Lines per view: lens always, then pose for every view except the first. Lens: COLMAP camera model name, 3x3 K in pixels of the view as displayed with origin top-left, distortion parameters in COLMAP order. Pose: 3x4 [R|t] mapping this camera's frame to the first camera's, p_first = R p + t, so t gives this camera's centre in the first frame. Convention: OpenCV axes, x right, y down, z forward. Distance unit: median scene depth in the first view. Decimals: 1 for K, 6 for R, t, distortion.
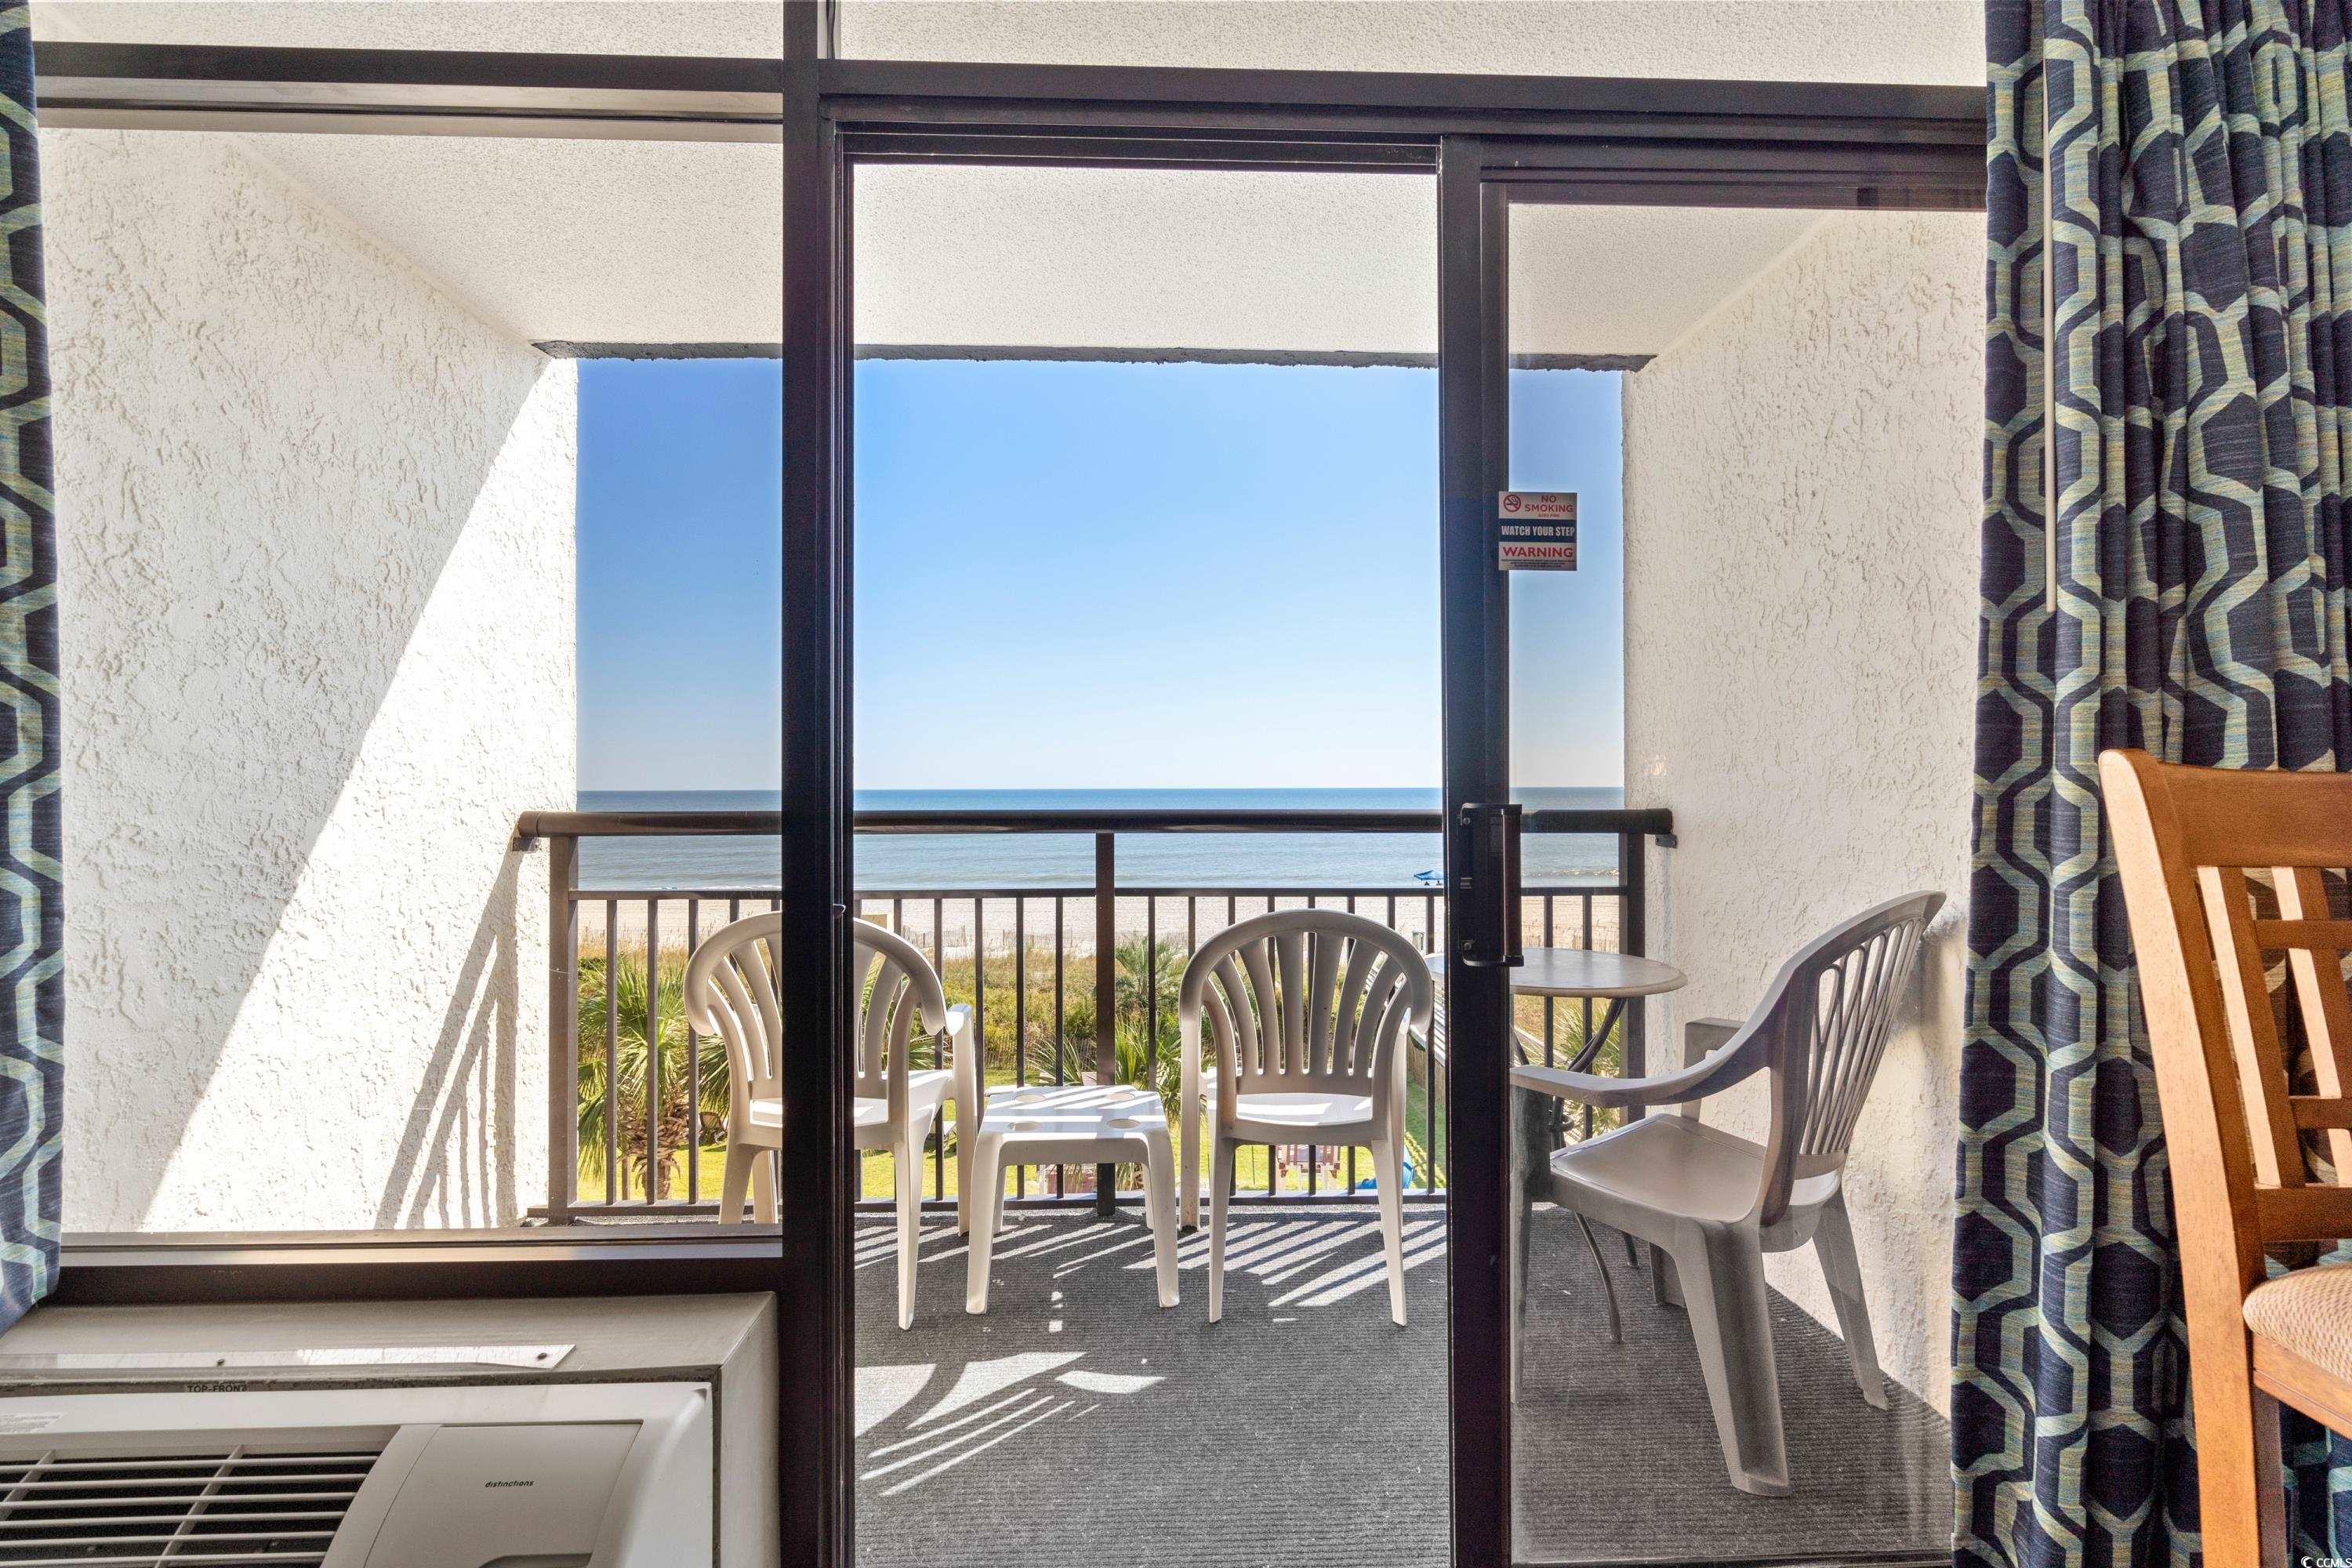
lens RADIAL K [[1059.4, 0, 1170.2], [0, 1059.4, 786.1], [0, 0, 1]] dist [-0.002236, 0.000162]
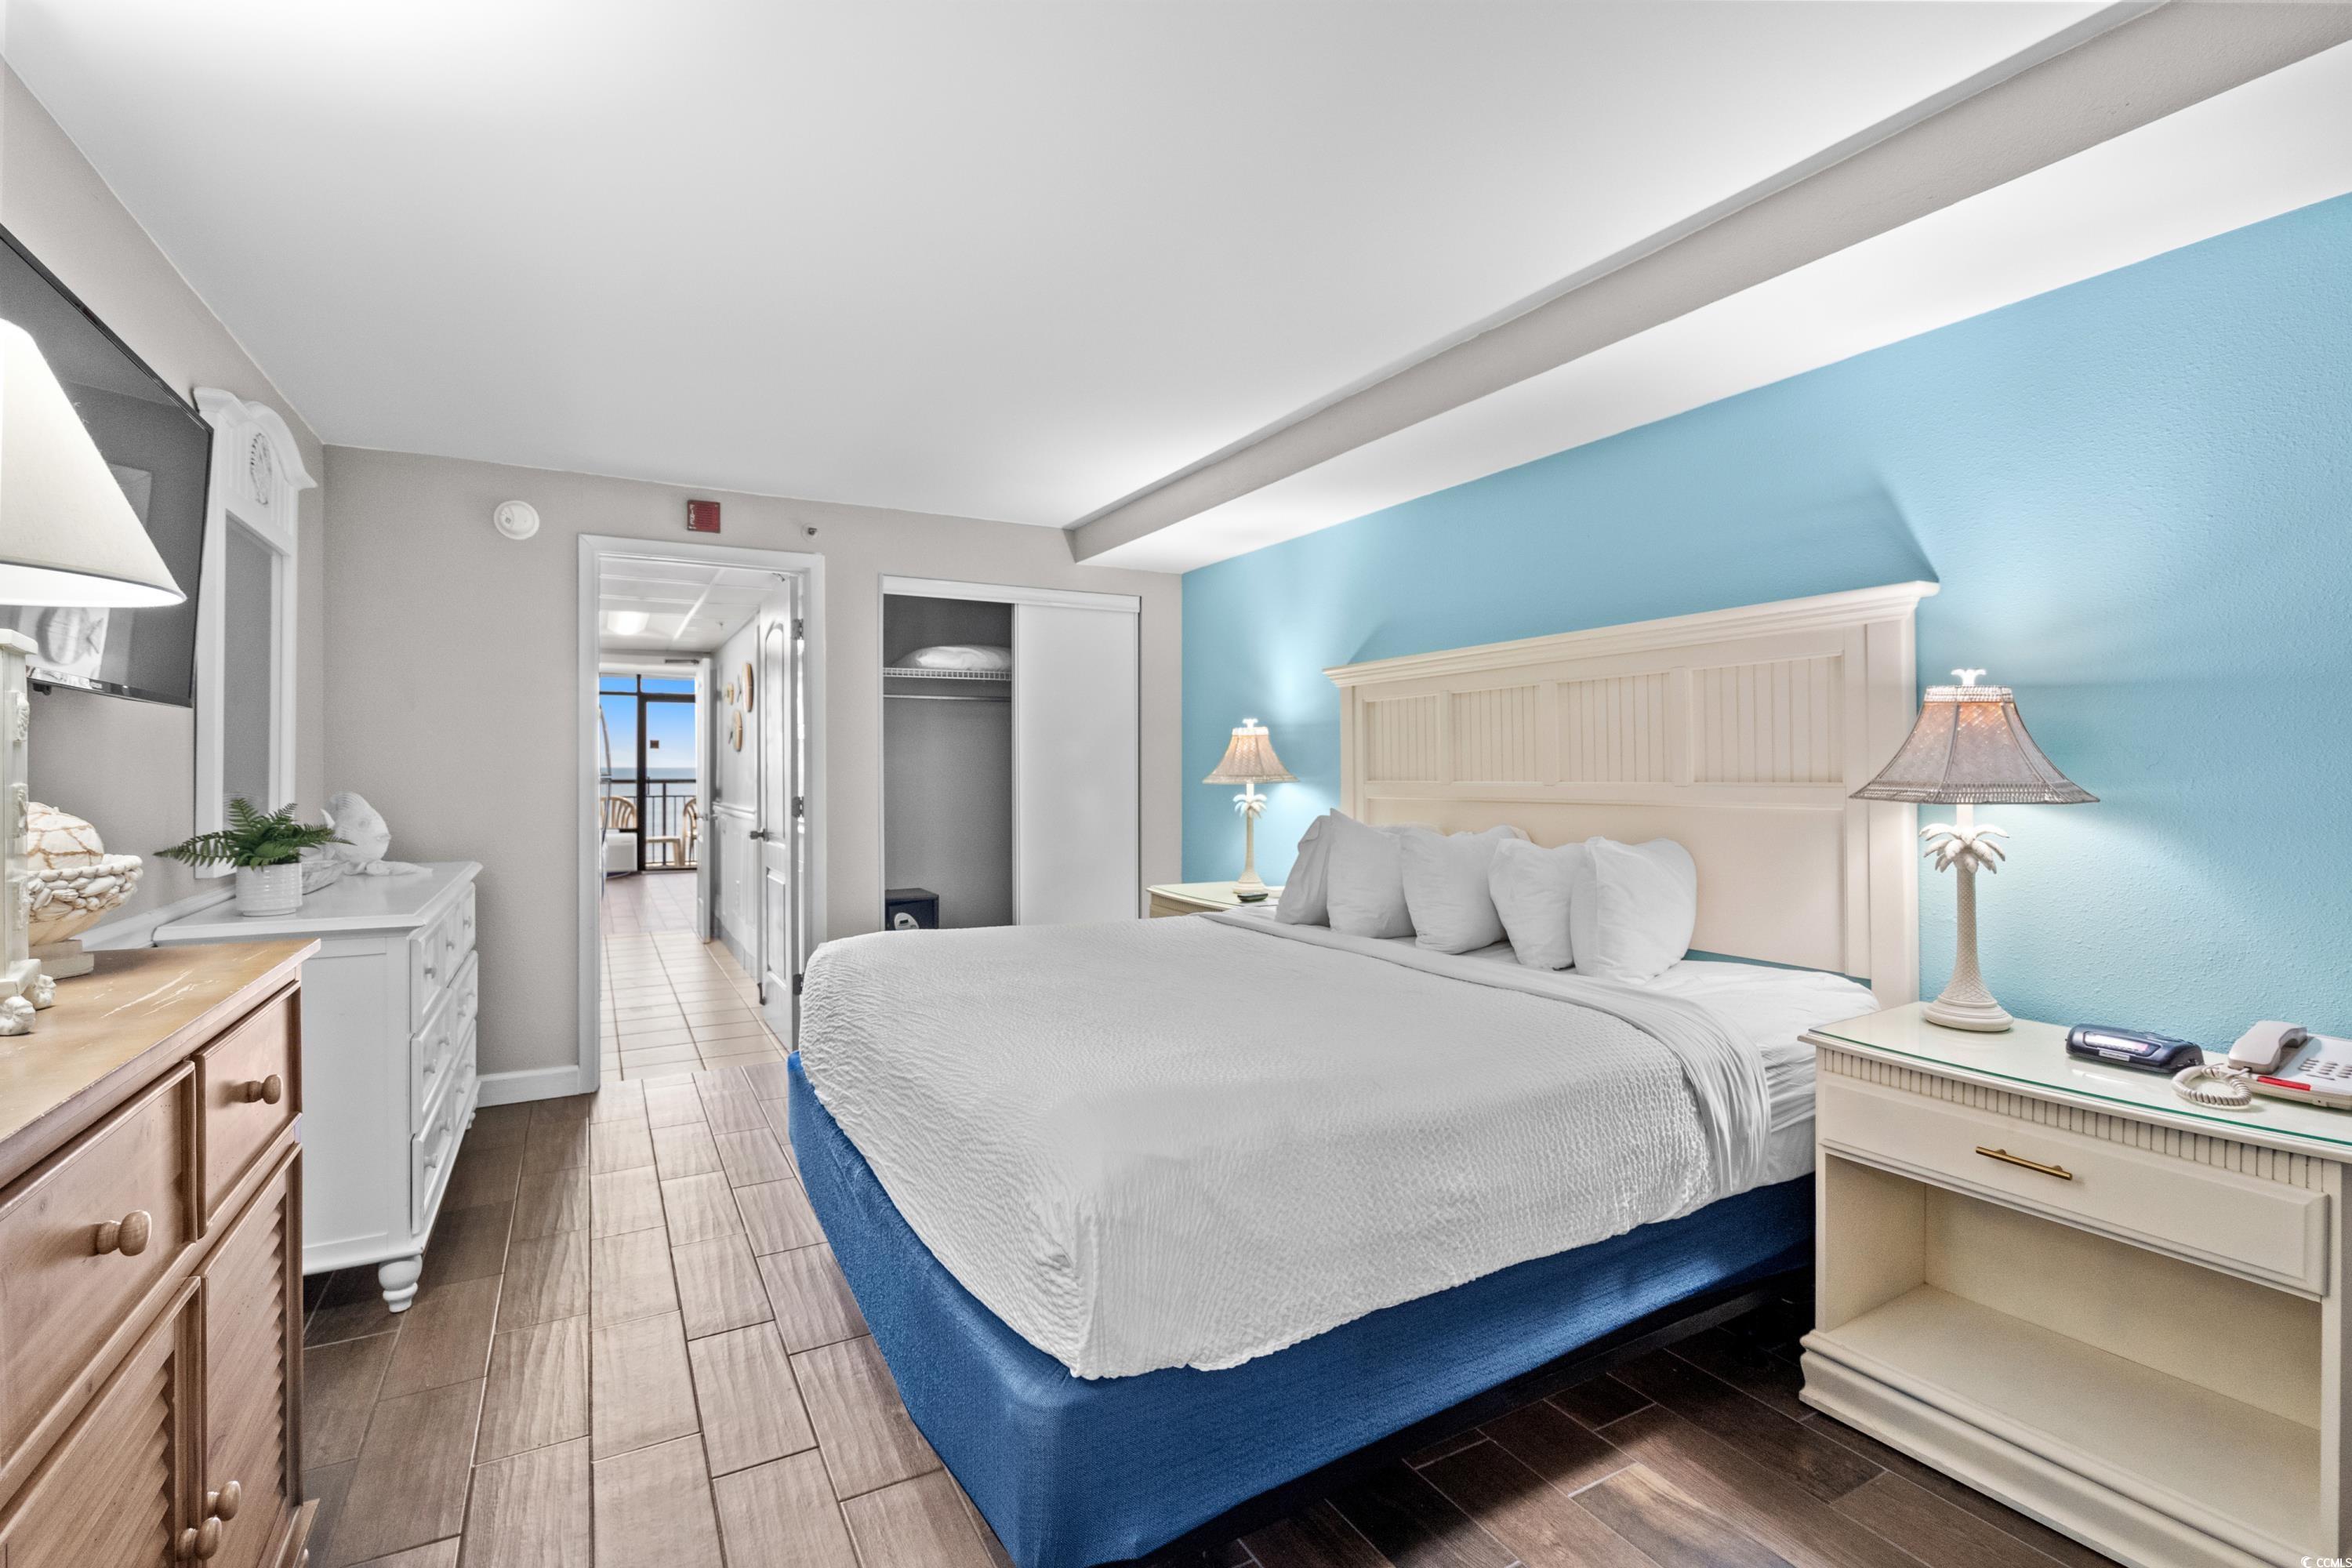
lens RADIAL K [[1059.6, 0, 1138.7], [0, 1059.6, 774.2], [0, 0, 1]] dist [-0.000872, 0.000052]
pose [[0.903094, -0.002378, 0.429436, -0.246469], [-0.001188, 0.999967, 0.008035, -0.052487], [-0.429441, -0.007767, 0.903062, -5.719345]]
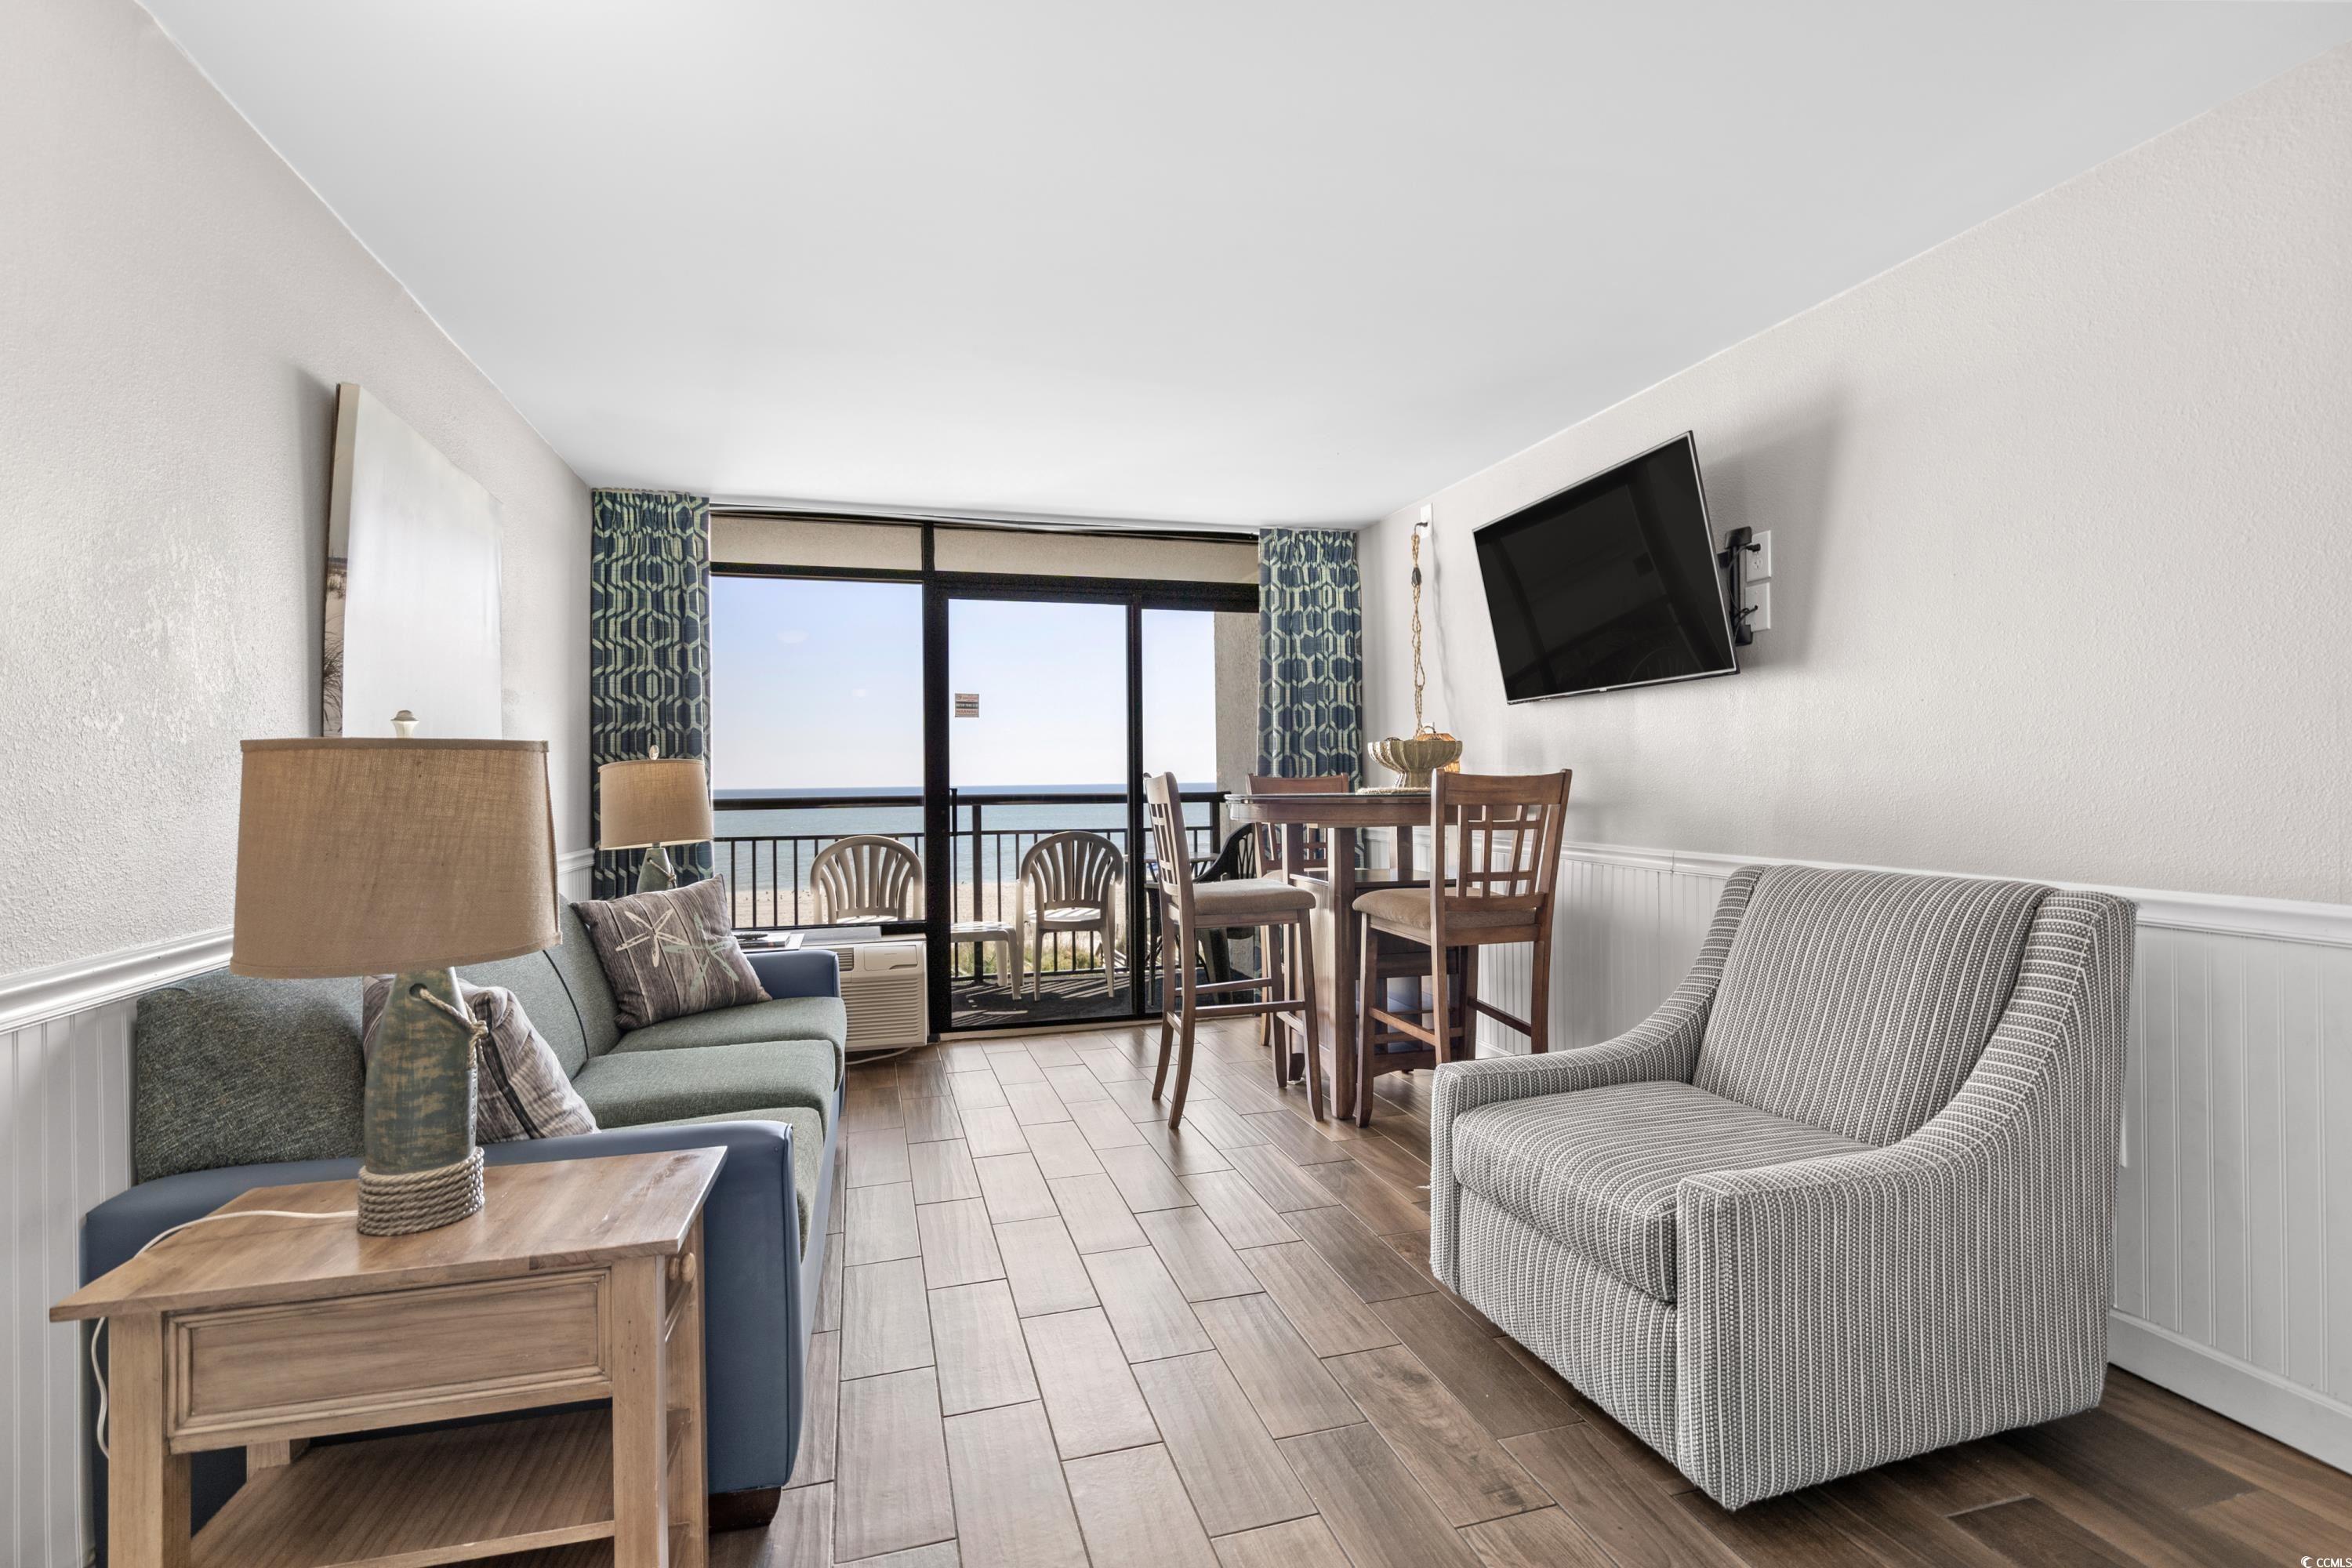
lens RADIAL K [[1070.3, 0, 1162.7], [0, 1070.3, 767.5], [0, 0, 1]] dist [-0.002730, 0.000506]
pose [[0.971679, -0.006343, 0.236218, -0.286085], [0.009885, 0.999856, -0.013814, 0.001915], [-0.236096, 0.015758, 0.971602, -1.640197]]
